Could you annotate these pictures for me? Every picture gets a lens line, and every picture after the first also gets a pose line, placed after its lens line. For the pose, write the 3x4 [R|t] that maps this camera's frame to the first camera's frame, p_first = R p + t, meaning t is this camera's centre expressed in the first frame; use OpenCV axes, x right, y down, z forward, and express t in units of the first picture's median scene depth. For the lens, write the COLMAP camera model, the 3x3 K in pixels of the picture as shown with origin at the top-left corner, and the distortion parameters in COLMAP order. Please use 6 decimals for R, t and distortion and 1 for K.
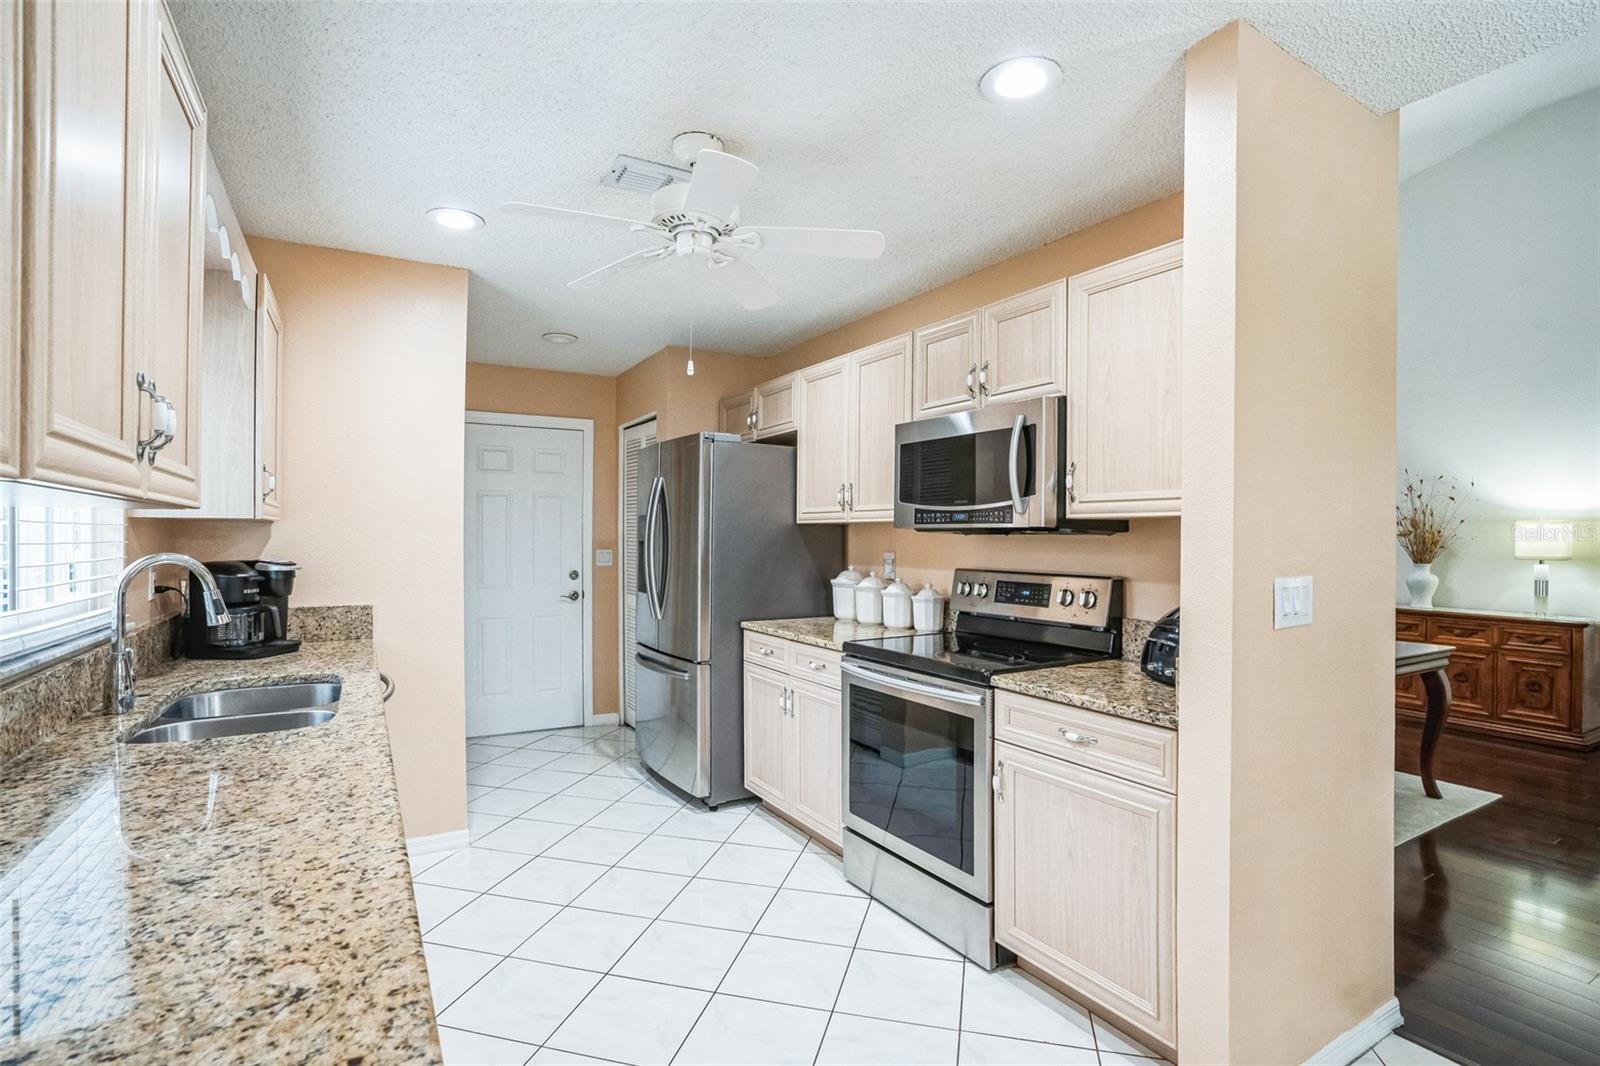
lens RADIAL K [[799.1, 0, 800.0], [0, 799.1, 533.0], [0, 0, 1]] dist [-0.042137, 0.000627]
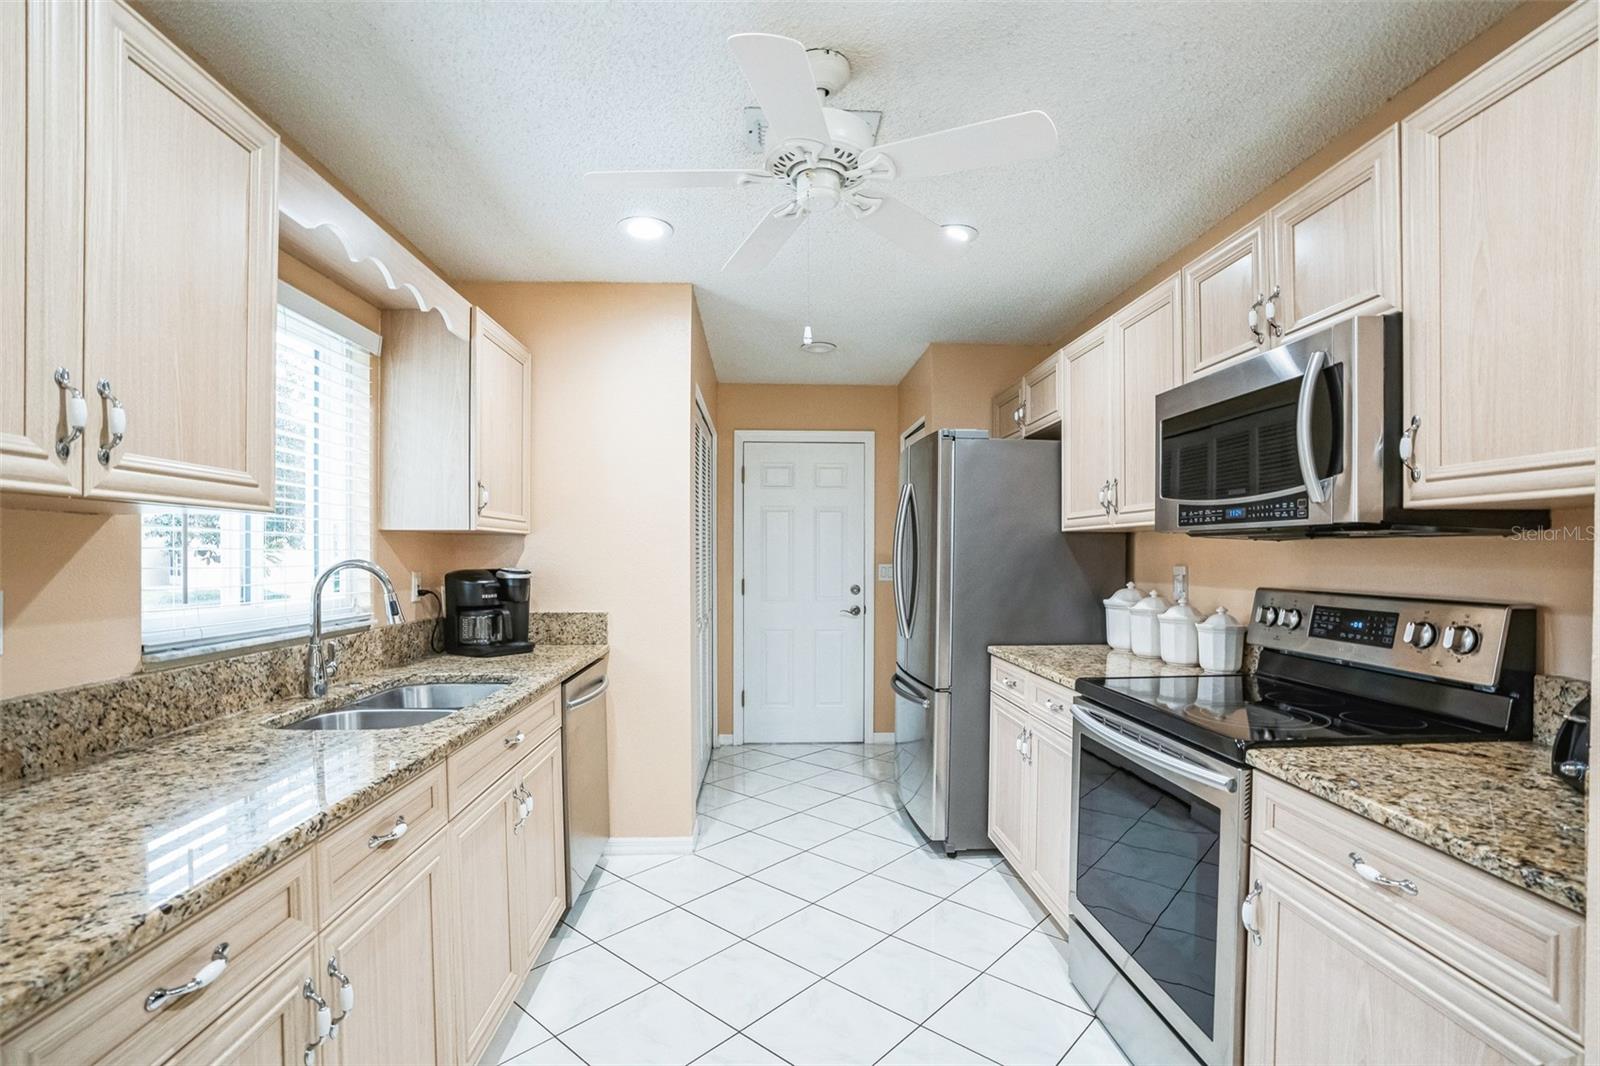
lens RADIAL K [[754.4, 0, 796.7], [0, 754.4, 556.6], [0, 0, 1]] dist [-0.066848, 0.027867]
pose [[0.878040, -0.002147, -0.478582, 0.163669], [0.004204, 0.999986, 0.003226, 0.013593], [0.478568, -0.004844, 0.878037, 0.230805]]
